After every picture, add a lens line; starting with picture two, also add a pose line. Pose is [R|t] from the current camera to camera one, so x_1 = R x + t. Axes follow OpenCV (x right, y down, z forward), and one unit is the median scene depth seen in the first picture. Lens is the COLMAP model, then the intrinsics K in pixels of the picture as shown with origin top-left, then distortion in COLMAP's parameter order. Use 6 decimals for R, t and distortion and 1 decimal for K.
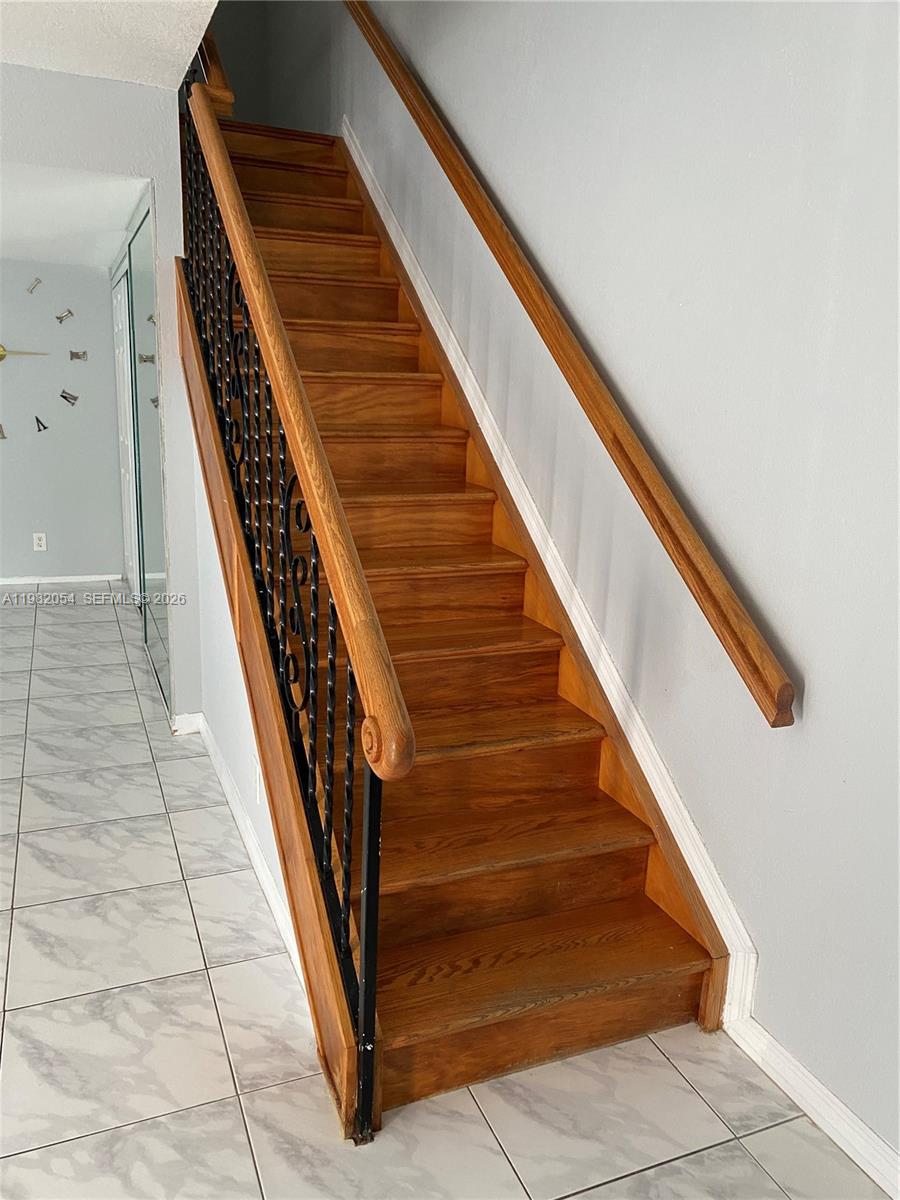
lens RADIAL K [[924.9, 0, 457.3], [0, 924.9, 598.6], [0, 0, 1]] dist [0.055106, -0.038690]
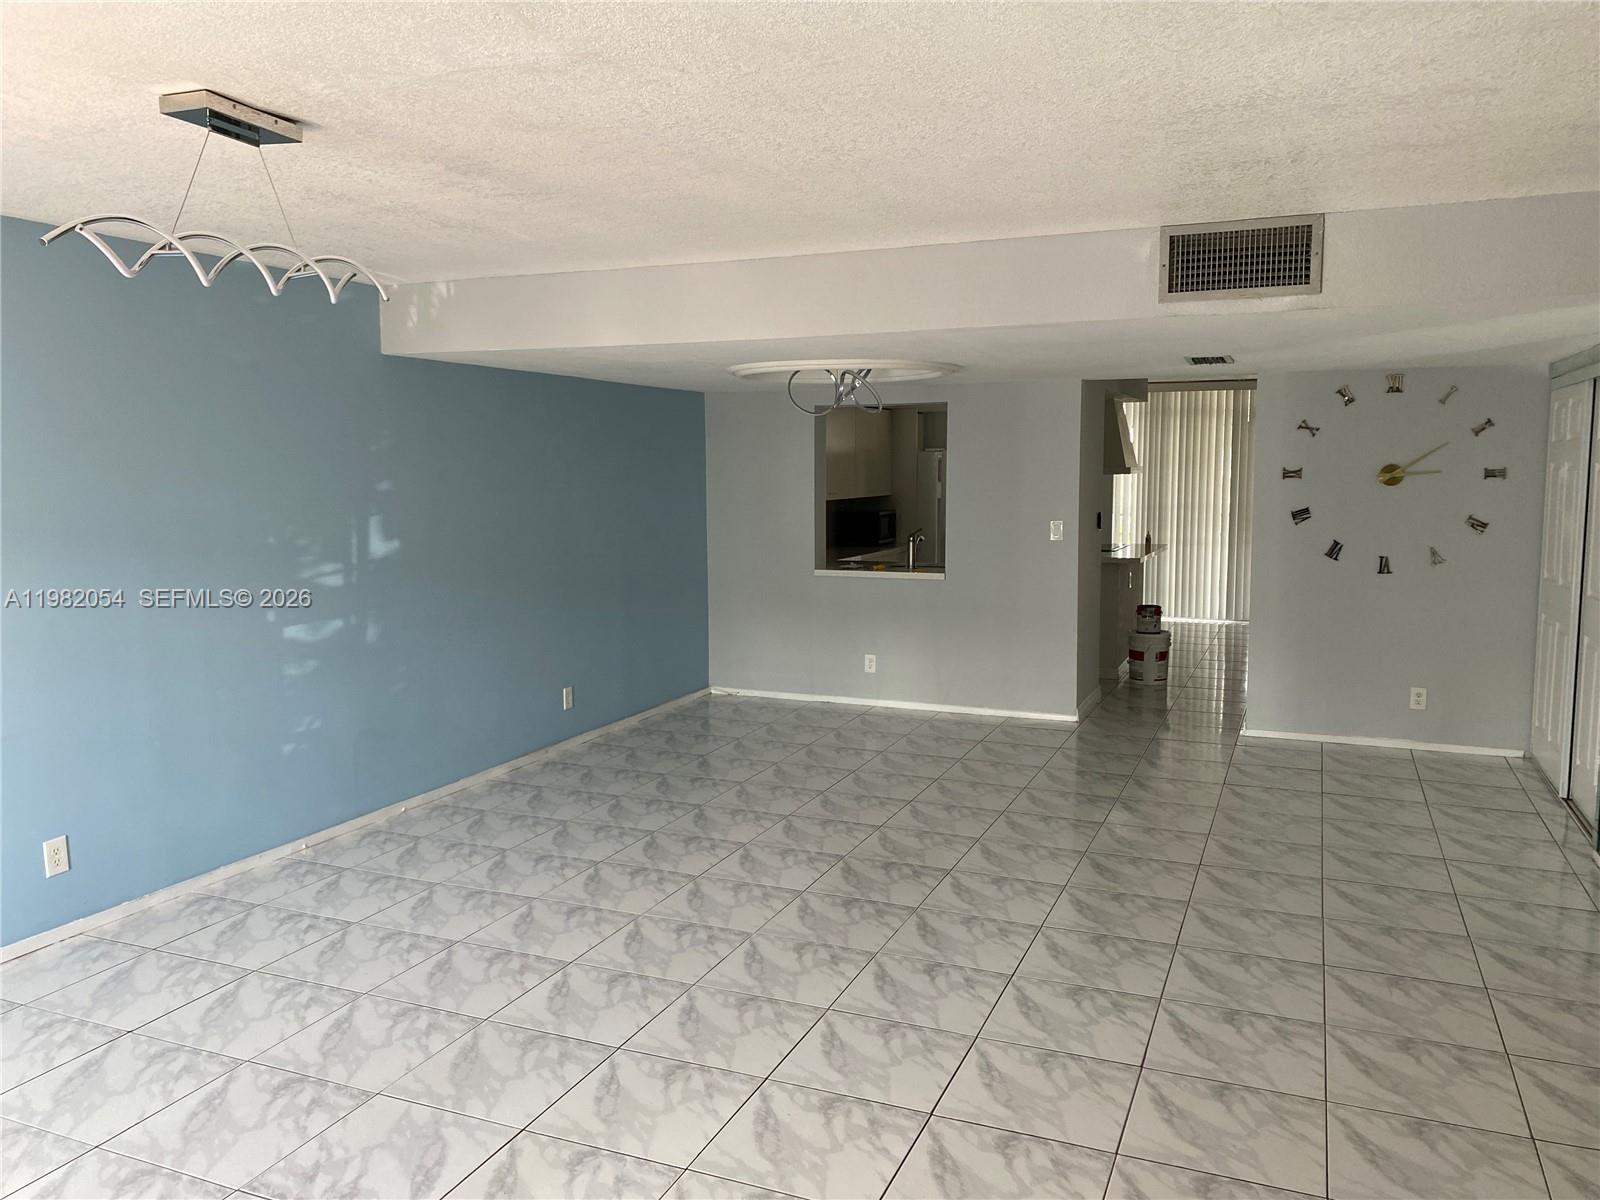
lens RADIAL K [[1233.2, 0, 806.0], [0, 1233.2, 597.3], [0, 0, 1]] dist [0.055106, -0.038690]
pose [[0.704672, 0.037769, -0.708527, -0.159792], [-0.127690, 0.989029, -0.074273, 0.003049], [0.697949, 0.142810, 0.701764, -0.429958]]
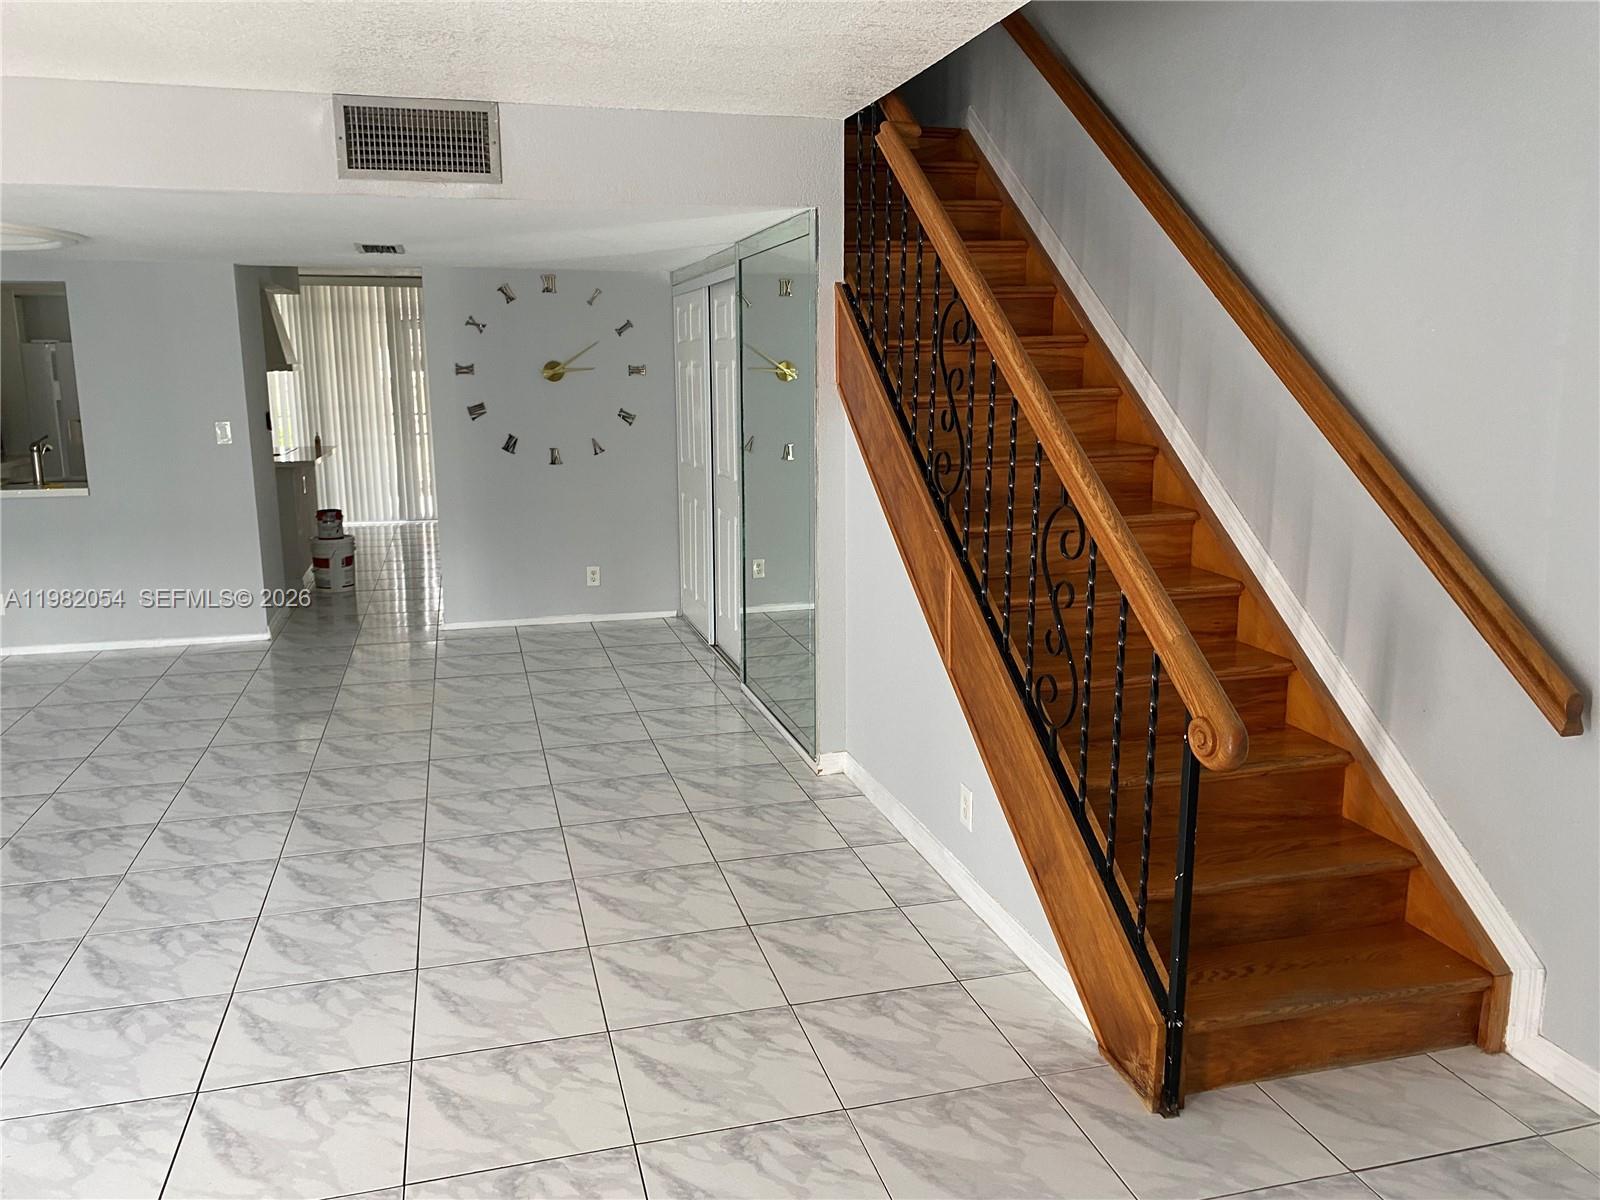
lens RADIAL K [[1233.2, 0, 789.3], [0, 1233.2, 585.5], [0, 0, 1]] dist [0.055106, -0.038690]
pose [[0.989928, -0.018651, -0.140338, -0.264403], [0.012126, 0.998811, -0.047208, 0.020837], [0.141052, 0.045031, 0.988978, -0.429918]]
